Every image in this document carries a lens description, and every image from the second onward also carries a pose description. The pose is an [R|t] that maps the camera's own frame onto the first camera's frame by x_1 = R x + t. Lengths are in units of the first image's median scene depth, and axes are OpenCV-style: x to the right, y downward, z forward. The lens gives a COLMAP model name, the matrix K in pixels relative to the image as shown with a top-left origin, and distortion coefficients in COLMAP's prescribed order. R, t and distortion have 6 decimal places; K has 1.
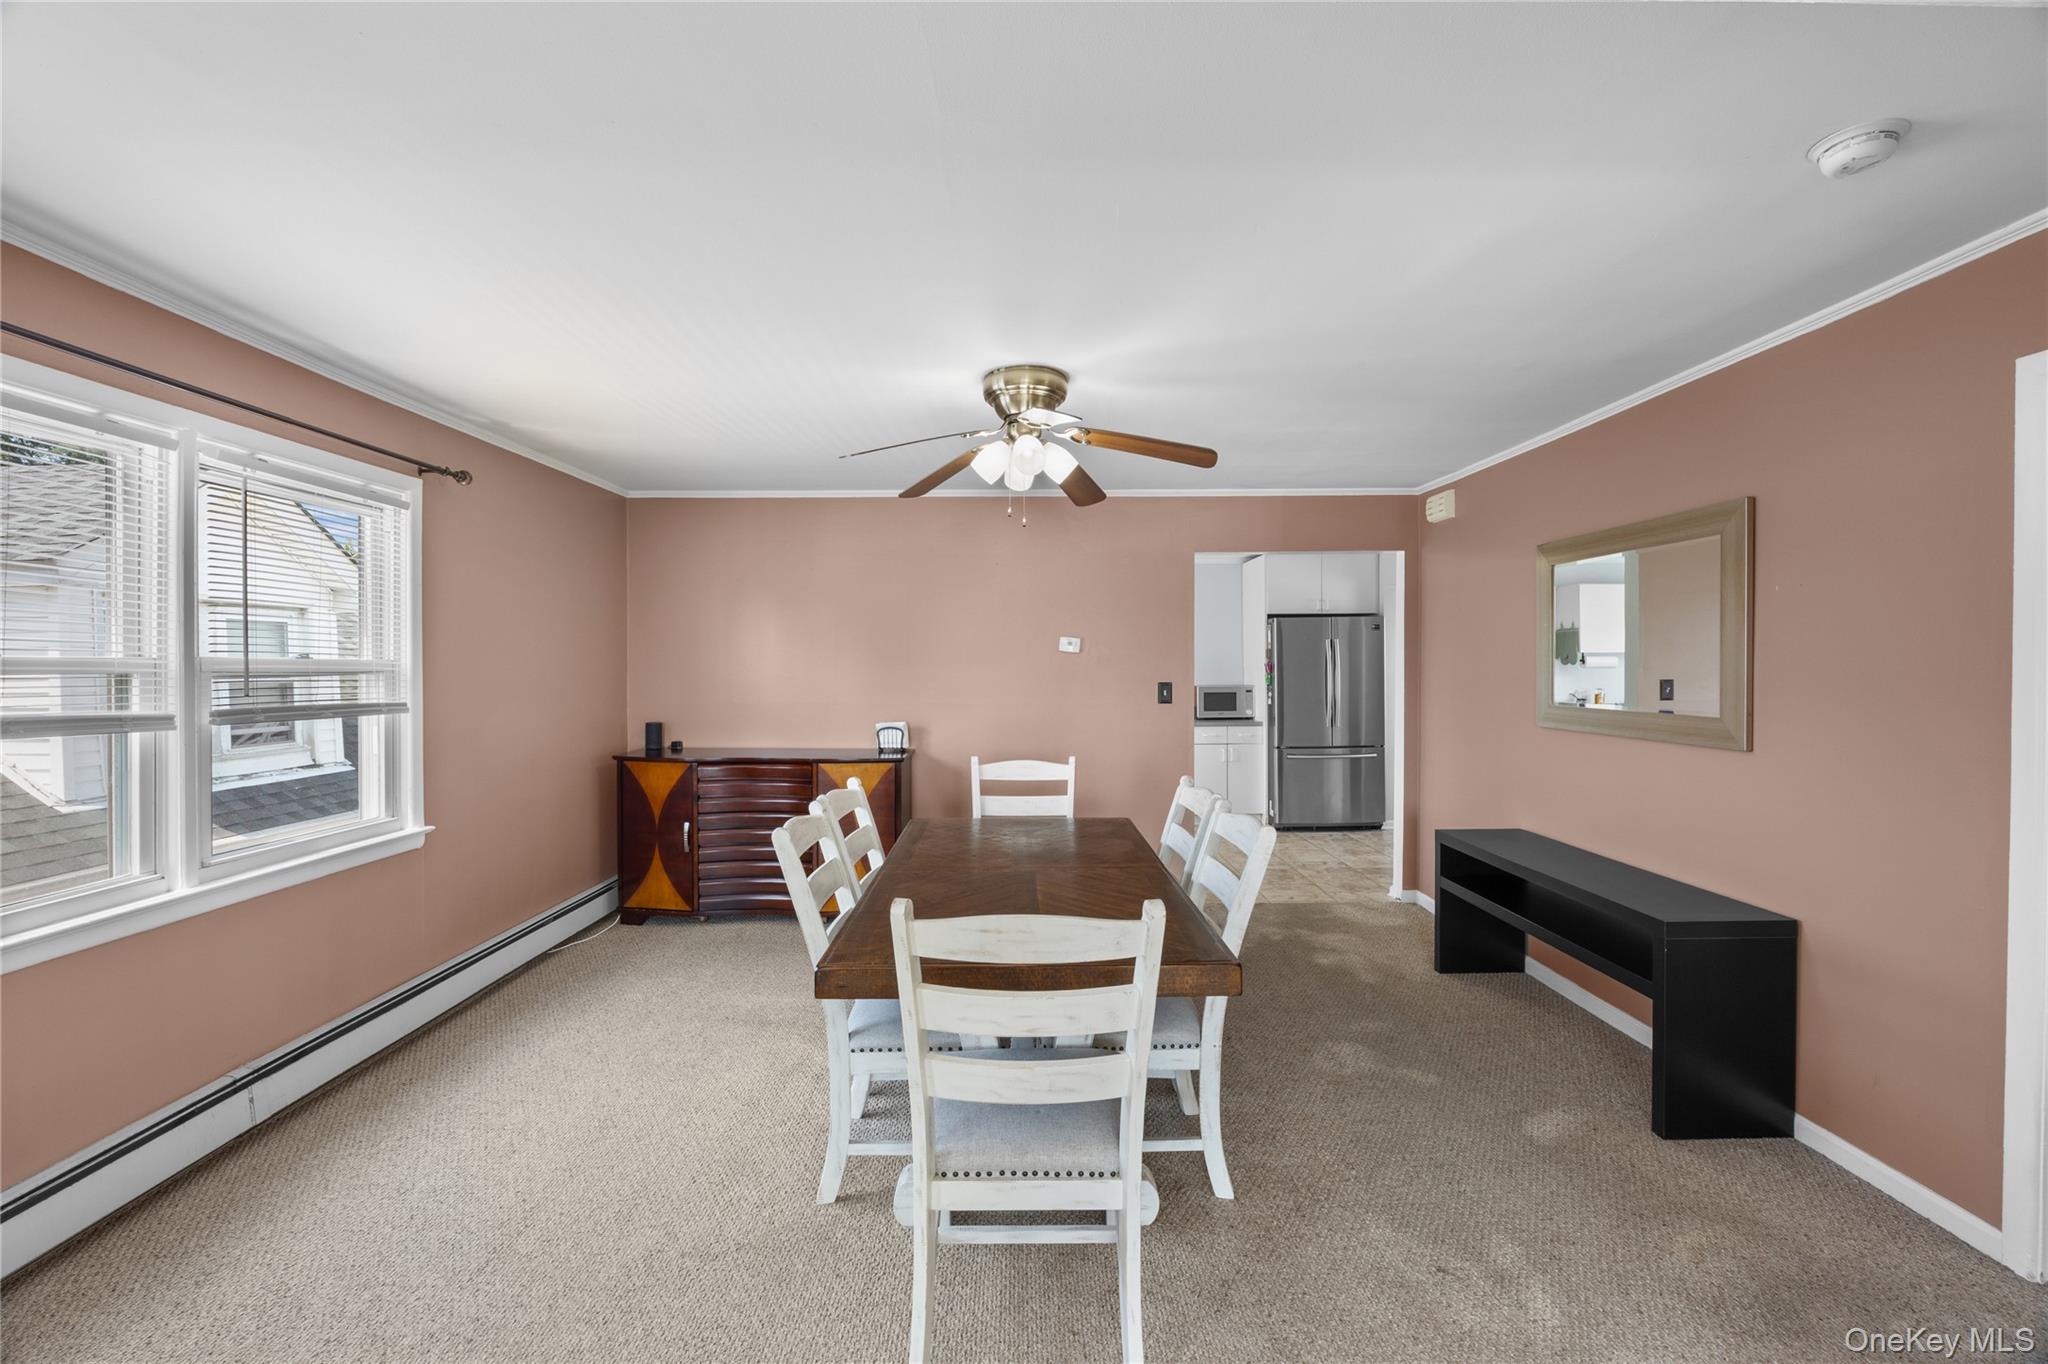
lens RADIAL K [[860.8, 0, 1000.3], [0, 860.8, 668.0], [0, 0, 1]] dist [-0.010499, -0.000067]
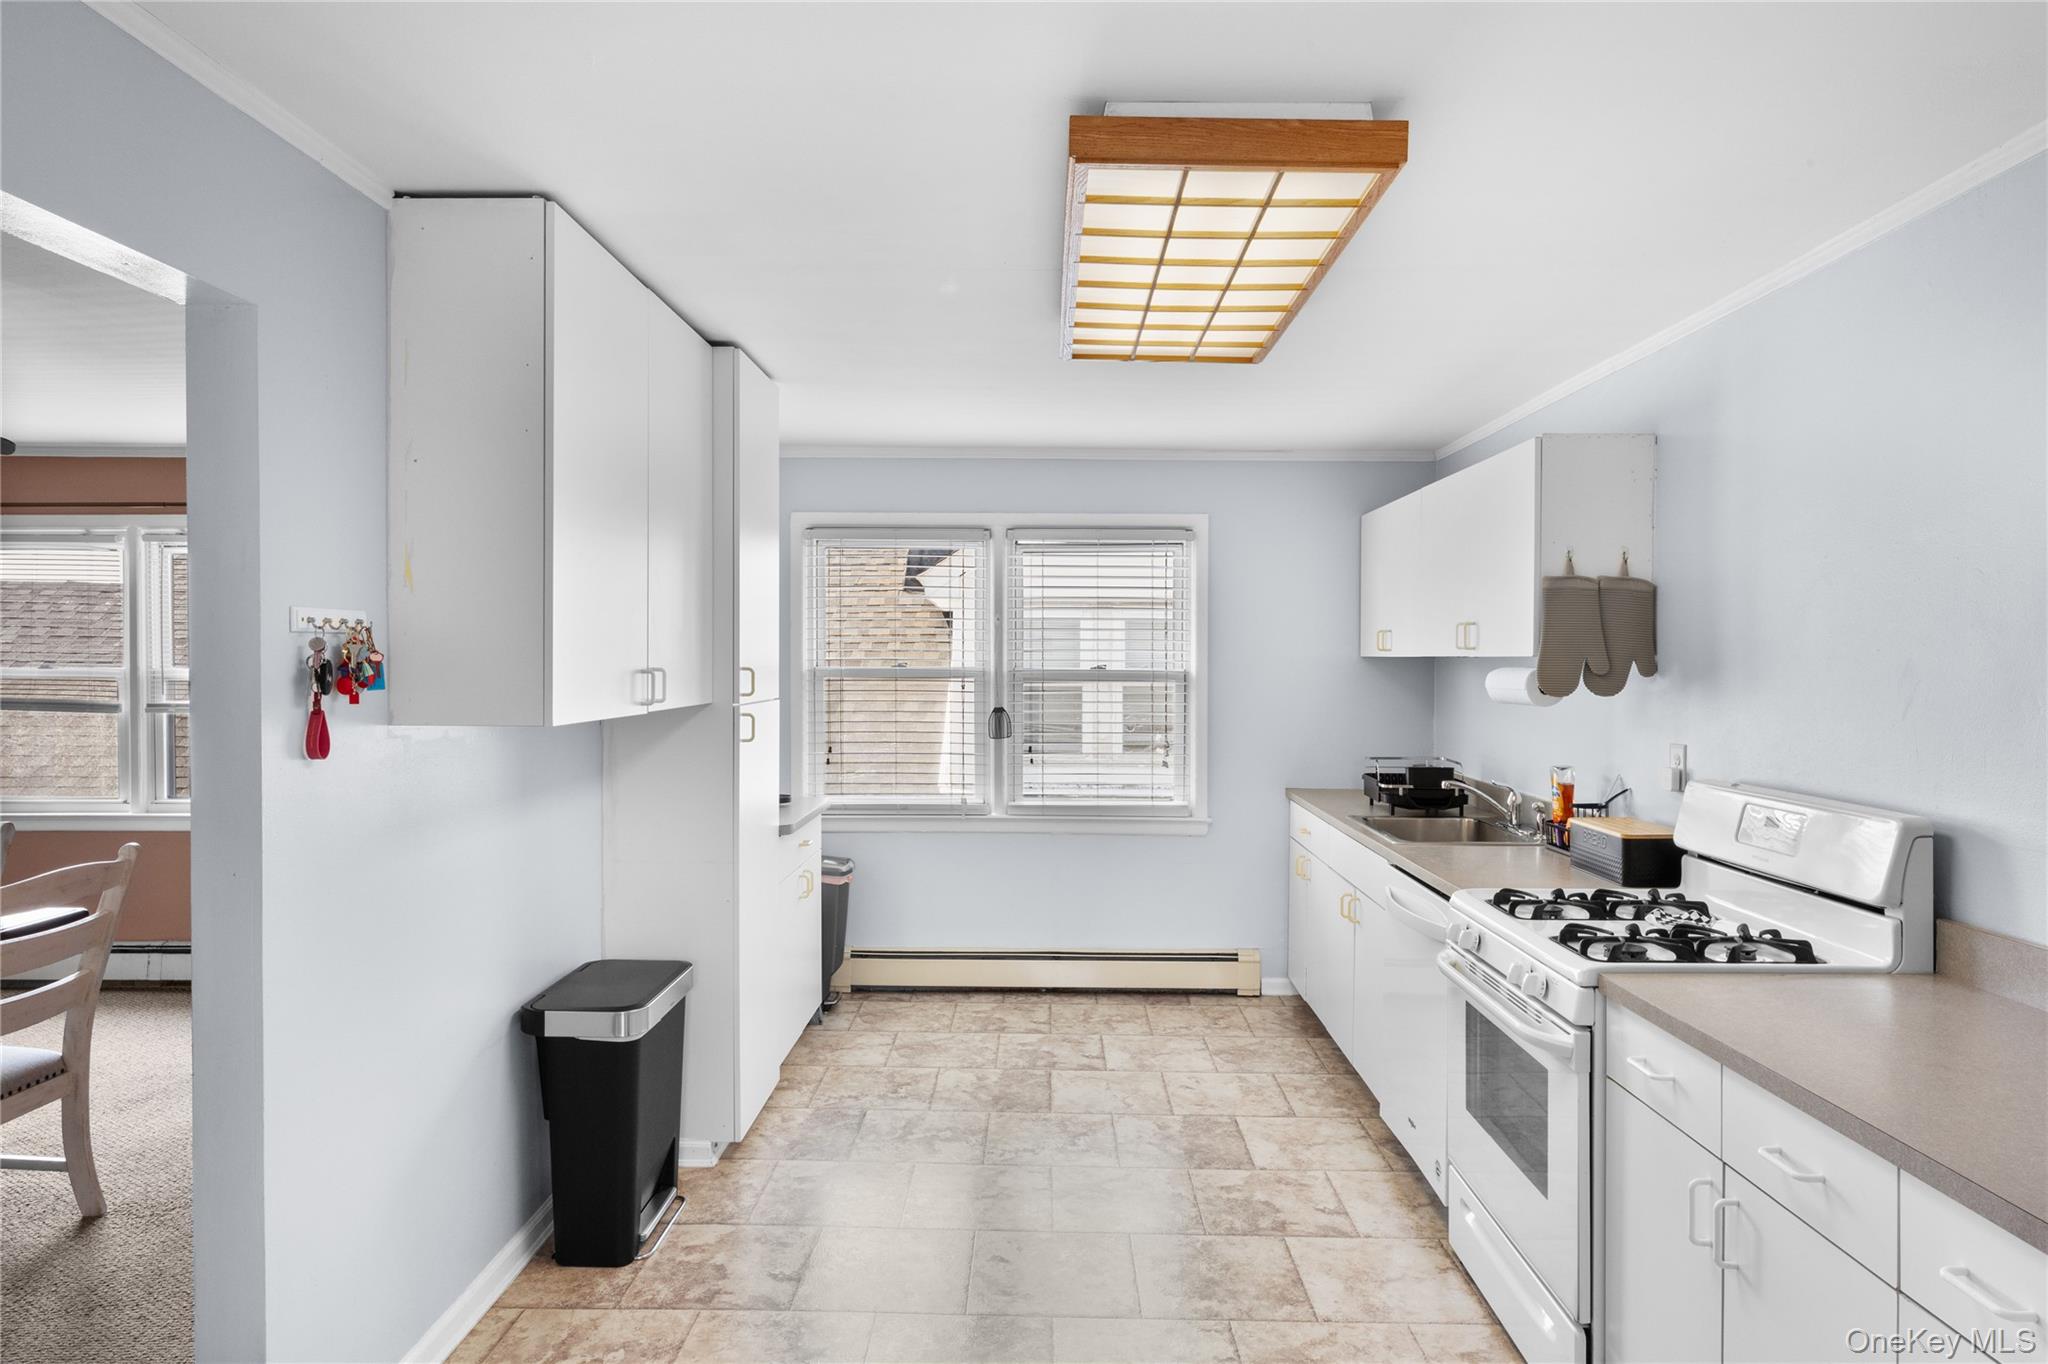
lens RADIAL K [[1197.1, 0, 1032.3], [0, 1197.1, 676.1], [0, 0, 1]] dist [-0.007949, -0.005348]
pose [[0.007888, 0.011112, -0.999907, 0.684337], [-0.007801, 0.999909, 0.011051, -0.020259], [0.999938, 0.007713, 0.007974, 1.415205]]
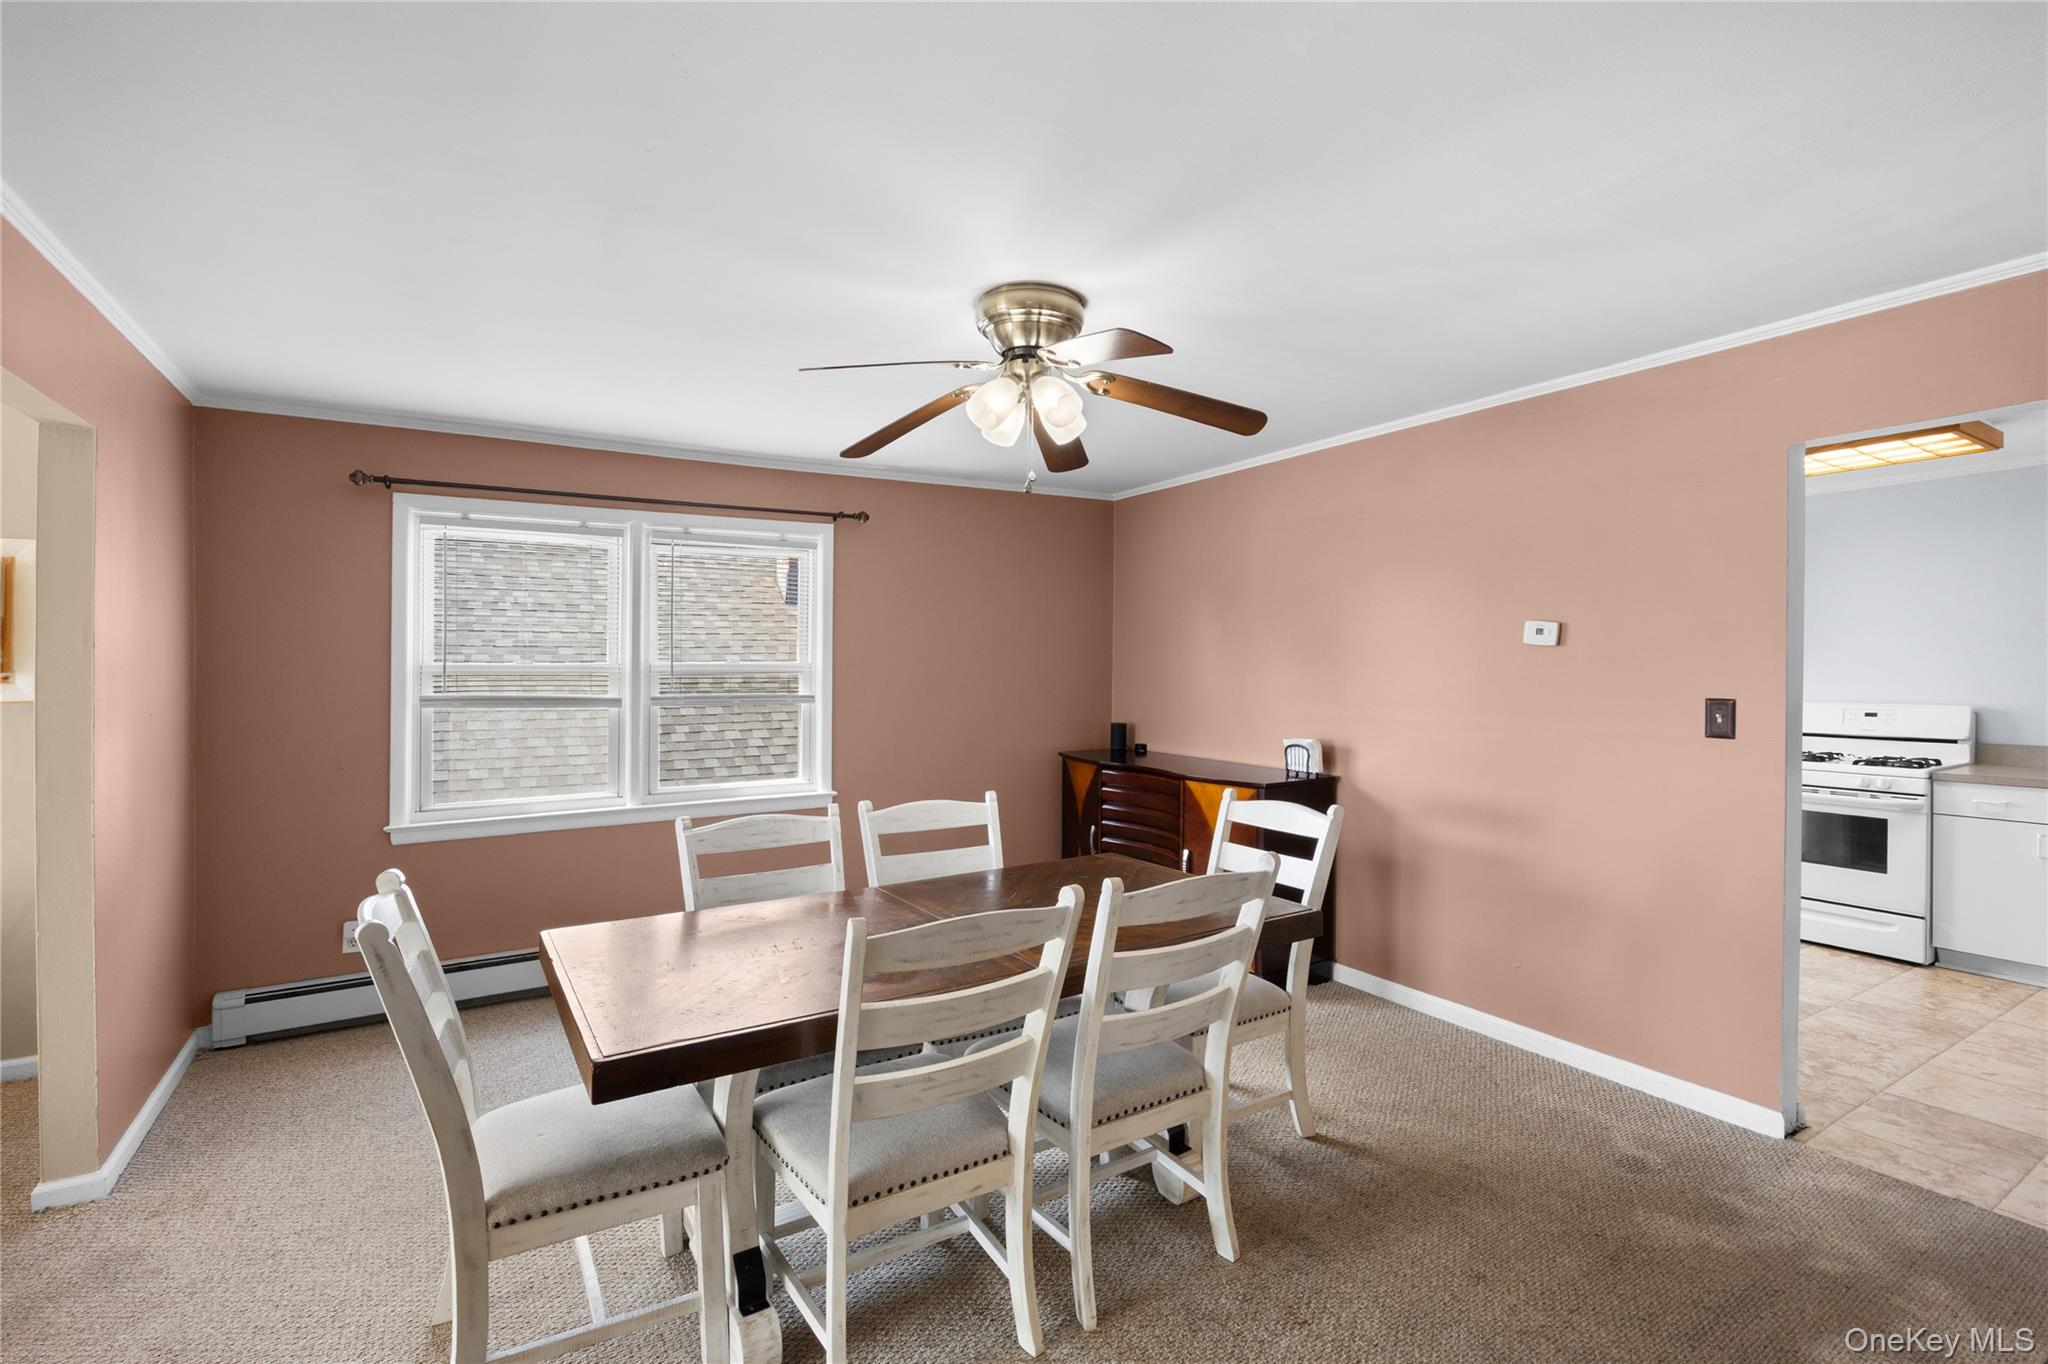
lens RADIAL K [[907.2, 0, 1018.9], [0, 907.2, 673.8], [0, 0, 1]] dist [-0.018244, 0.000665]
pose [[0.526828, 0.007442, -0.849940, 0.474568], [0.001027, 0.999955, 0.009392, -0.004555], [0.849971, -0.005821, 0.526797, 0.375608]]
